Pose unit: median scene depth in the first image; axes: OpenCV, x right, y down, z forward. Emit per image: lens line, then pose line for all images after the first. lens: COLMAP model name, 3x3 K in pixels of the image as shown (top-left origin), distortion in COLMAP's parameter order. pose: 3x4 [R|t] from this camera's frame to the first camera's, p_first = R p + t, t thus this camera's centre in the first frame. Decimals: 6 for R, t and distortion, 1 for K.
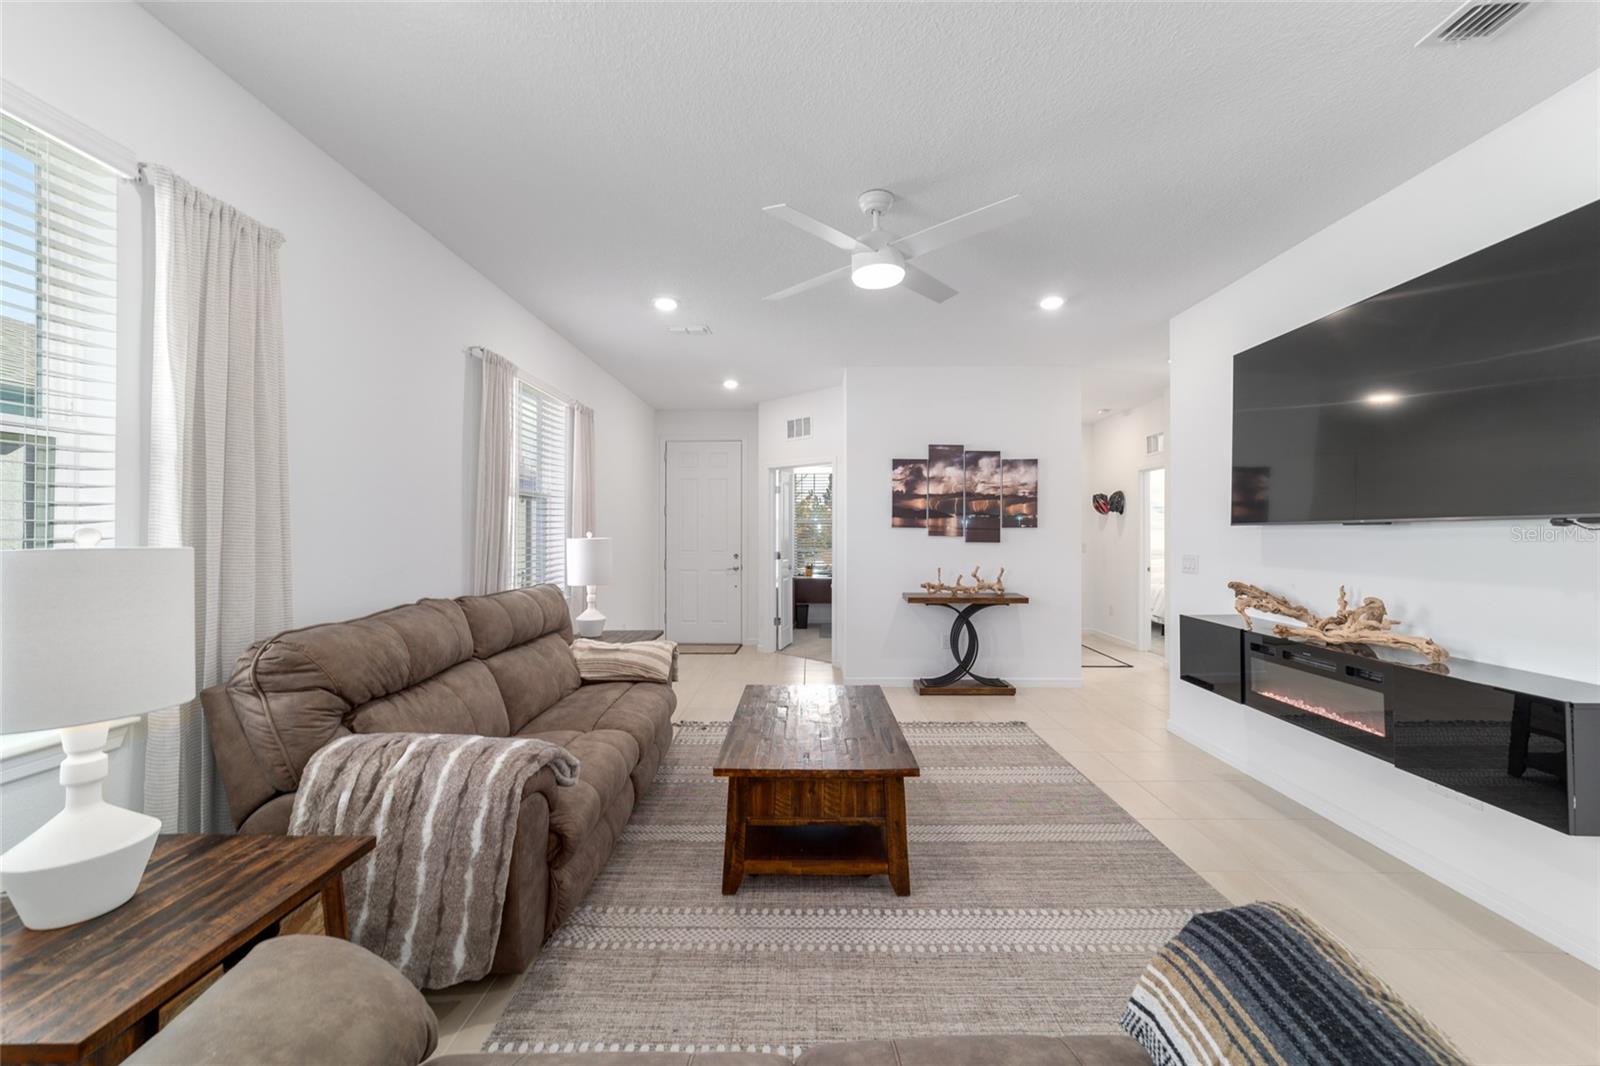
lens RADIAL K [[623.5, 0, 805.3], [0, 623.5, 530.6], [0, 0, 1]] dist [-0.005108, 0.001871]
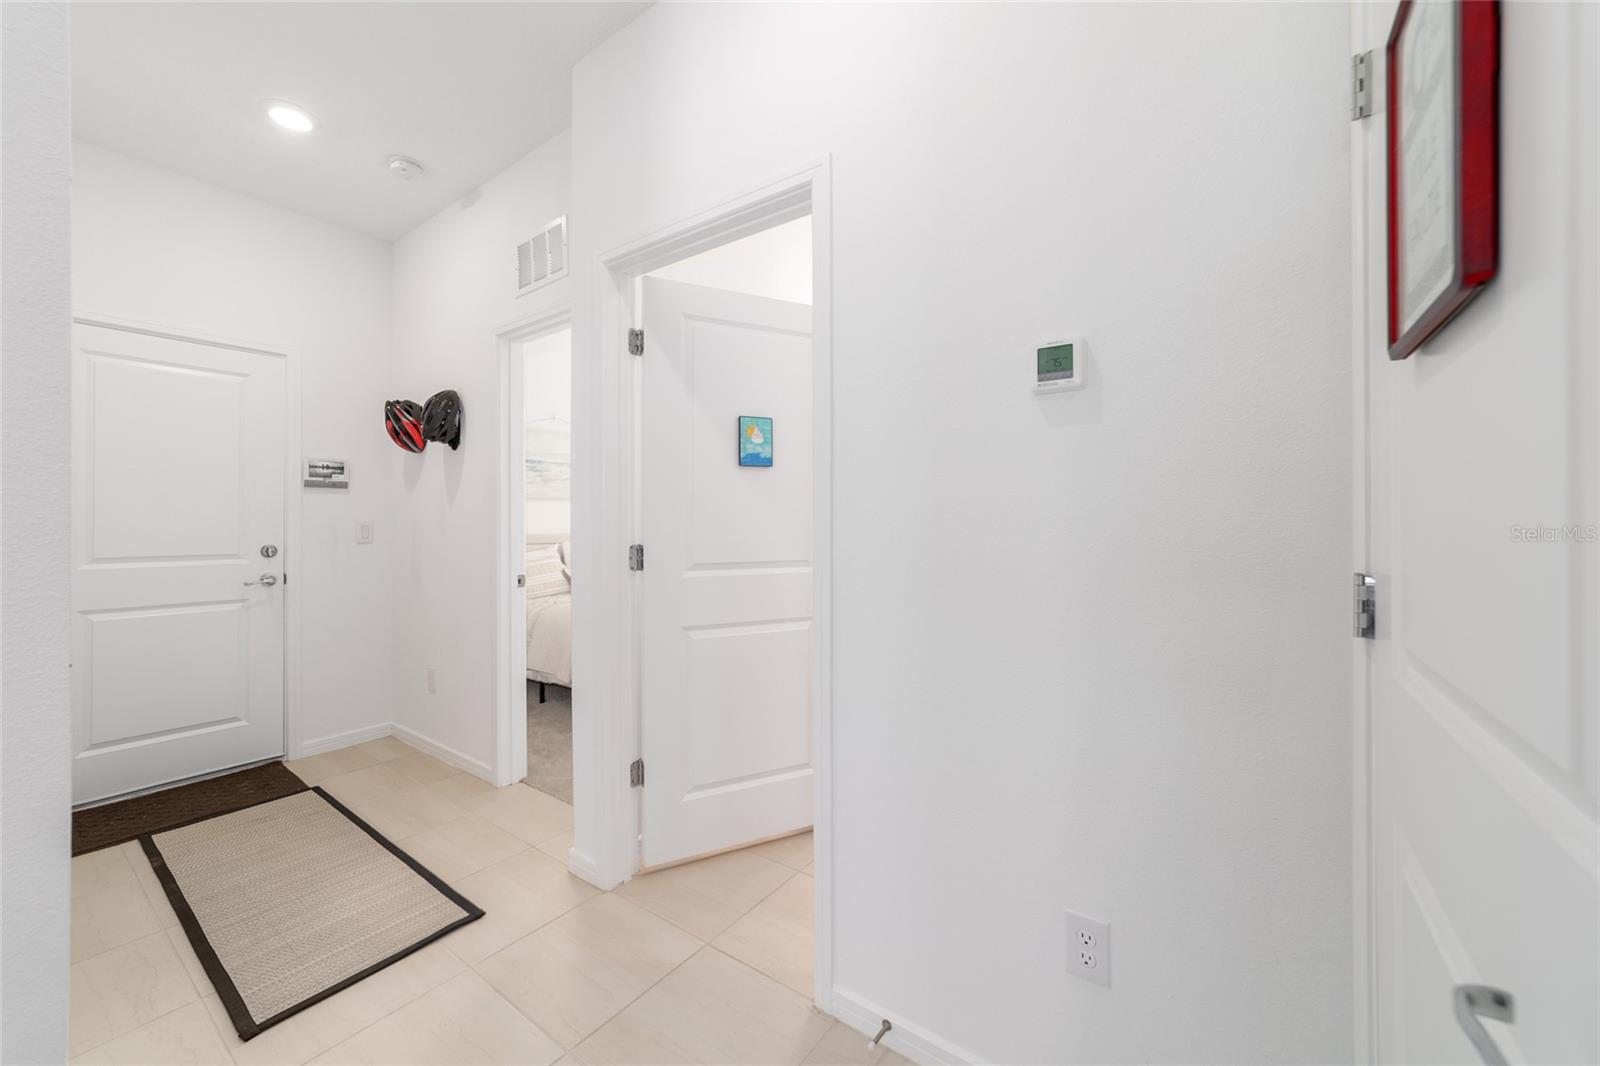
lens RADIAL K [[623.5, 0, 797.8], [0, 623.5, 525.4], [0, 0, 1]] dist [-0.005108, 0.001871]
pose [[0.588781, -0.004750, 0.808278, 0.309269], [-0.008507, 0.999891, 0.012073, 0.015960], [-0.808248, -0.013984, 0.588677, 0.577136]]
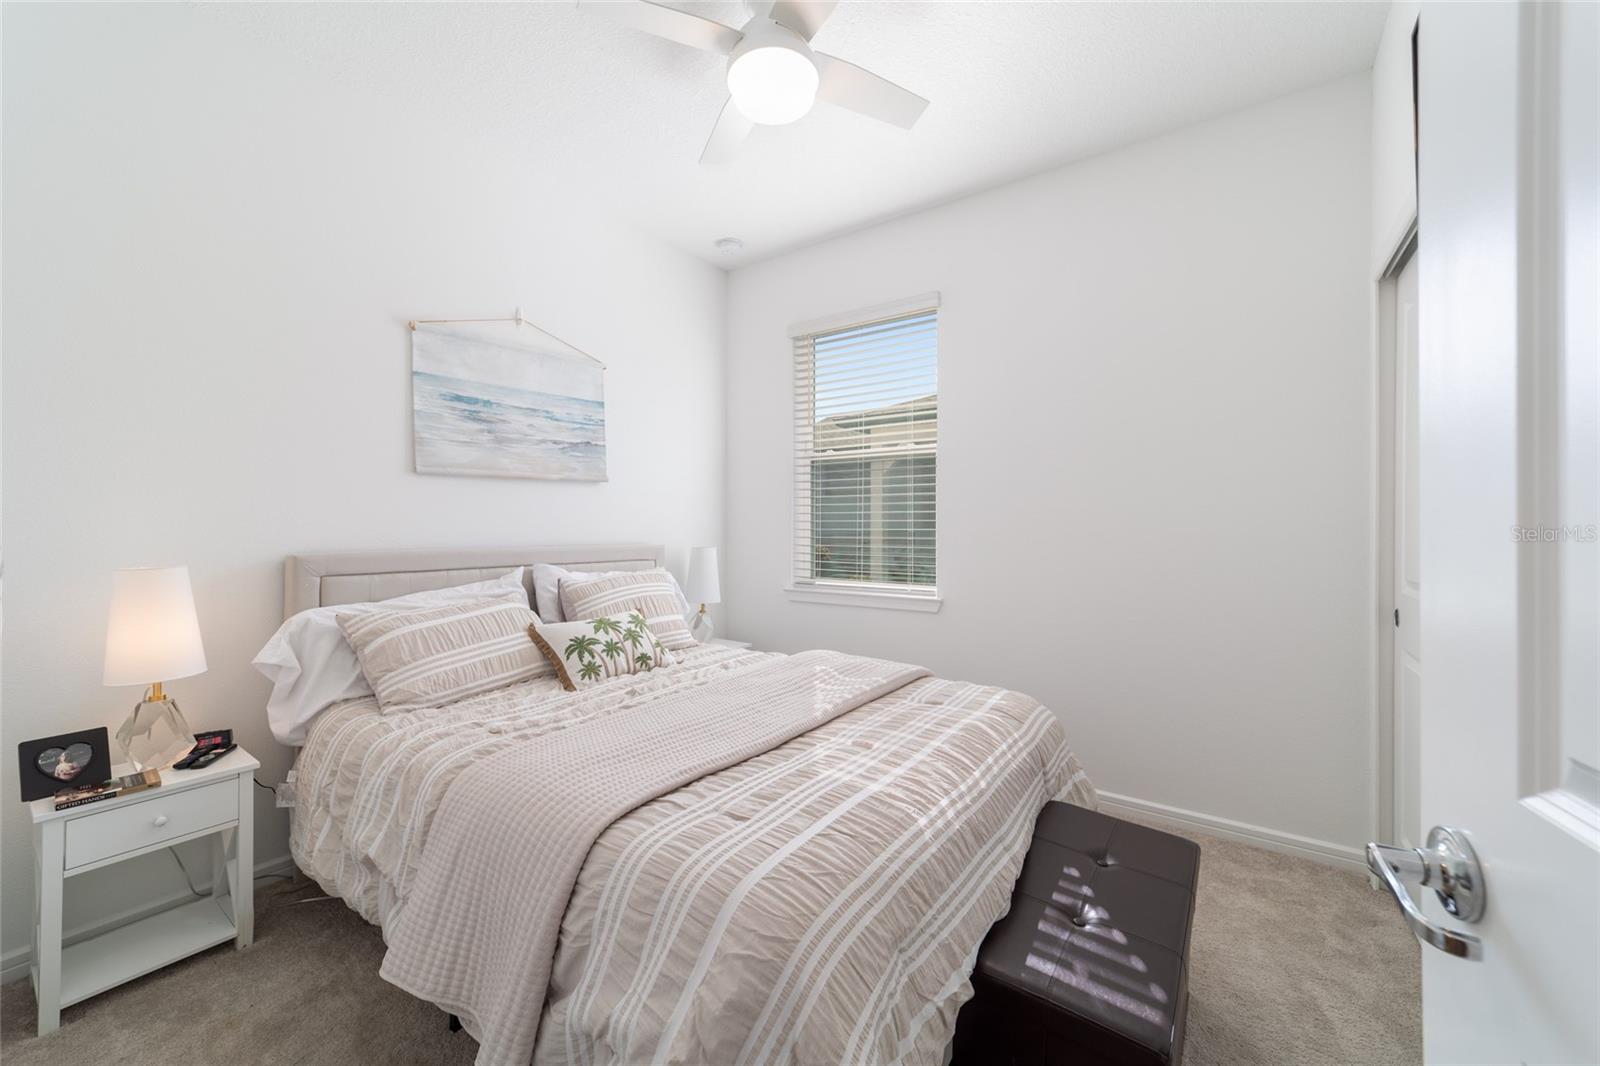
lens RADIAL K [[623.5, 0, 810.0], [0, 623.5, 527.9], [0, 0, 1]] dist [-0.005108, 0.001871]
pose [[0.558389, 0.000447, 0.829579, 0.411400], [-0.012146, 0.999897, 0.007637, 0.018348], [-0.829491, -0.014340, 0.558337, 0.726007]]
